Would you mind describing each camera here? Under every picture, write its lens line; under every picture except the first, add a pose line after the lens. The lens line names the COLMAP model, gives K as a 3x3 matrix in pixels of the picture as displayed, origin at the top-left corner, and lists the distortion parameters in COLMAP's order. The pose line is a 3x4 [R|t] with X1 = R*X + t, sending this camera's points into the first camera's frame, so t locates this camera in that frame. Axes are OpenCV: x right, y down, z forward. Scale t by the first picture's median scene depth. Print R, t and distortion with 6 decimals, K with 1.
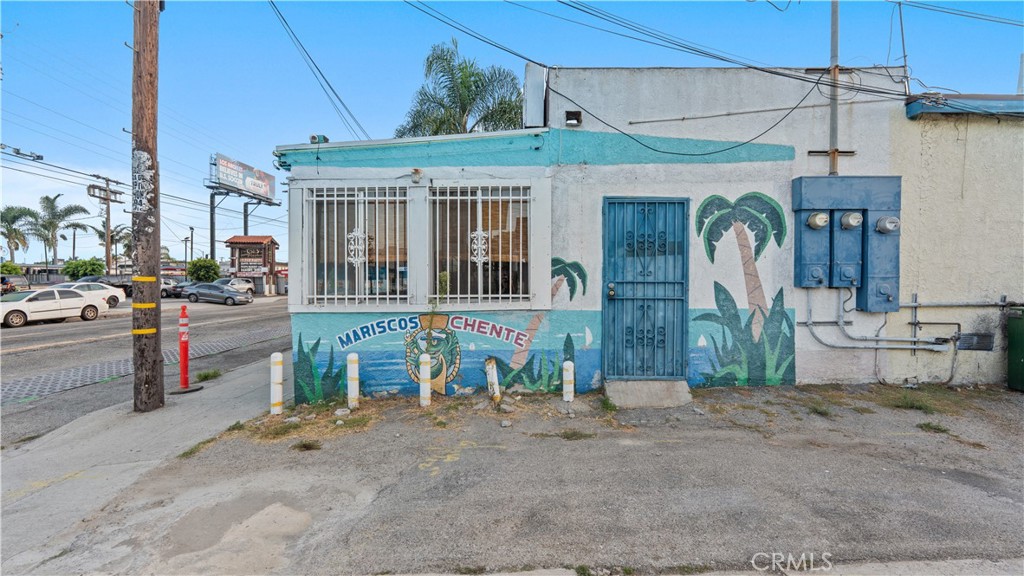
lens RADIAL K [[415.3, 0, 505.2], [0, 415.3, 287.5], [0, 0, 1]] dist [0.000359, -0.000886]
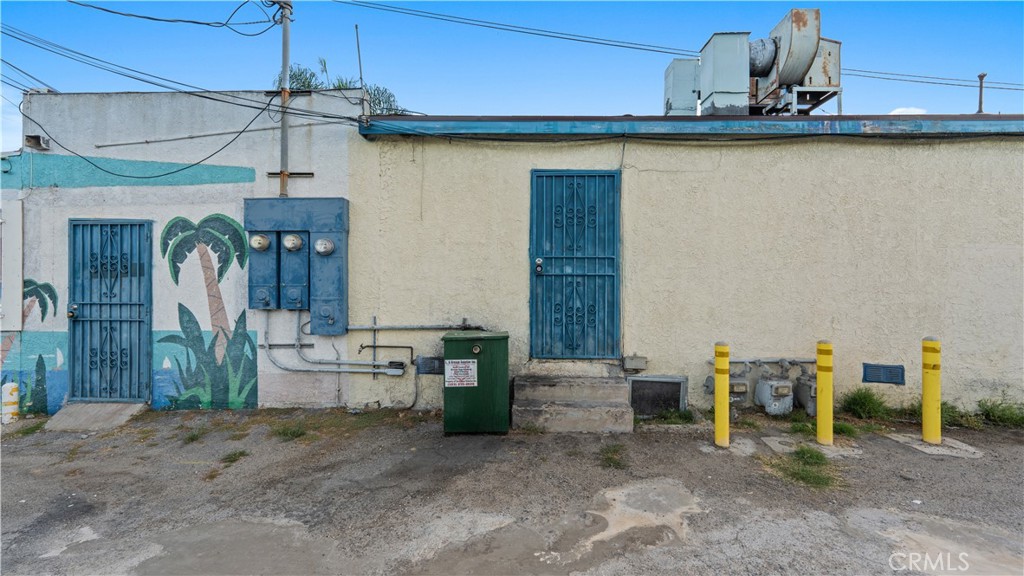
lens RADIAL K [[406.6, 0, 515.6], [0, 406.6, 290.2], [0, 0, 1]] dist [-0.011221, 0.001411]
pose [[0.999927, 0.001897, -0.011943, 1.326997], [-0.002230, 0.999607, -0.027929, -0.020448], [0.011885, 0.027954, 0.999539, 0.041629]]
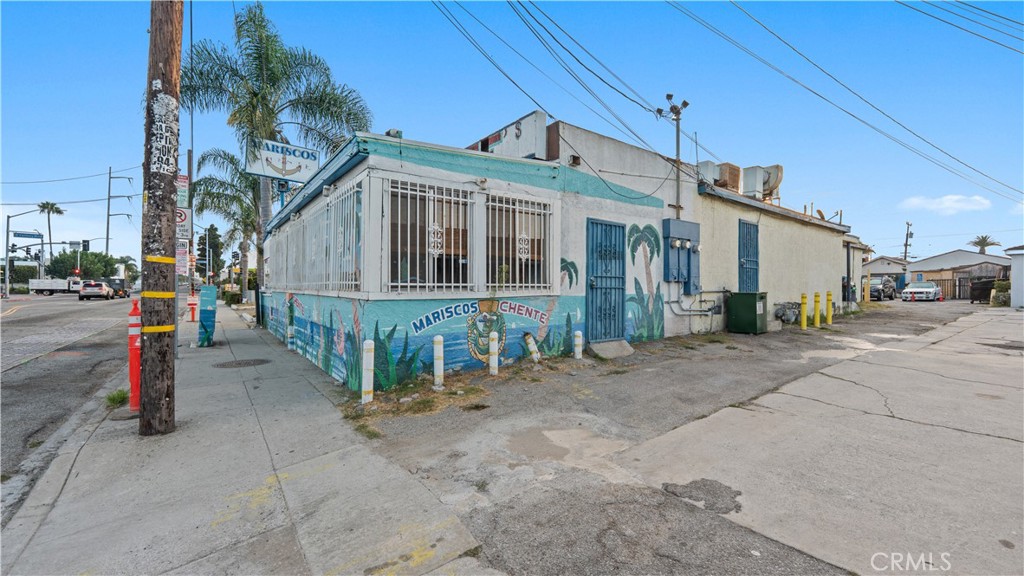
lens RADIAL K [[415.3, 0, 516.3], [0, 415.3, 286.9], [0, 0, 1]] dist [0.000359, -0.000886]
pose [[0.795733, 0.005112, 0.605626, -0.843807], [0.007526, 0.999804, -0.018328, 0.049595], [-0.605600, 0.019142, 0.795539, -0.005912]]
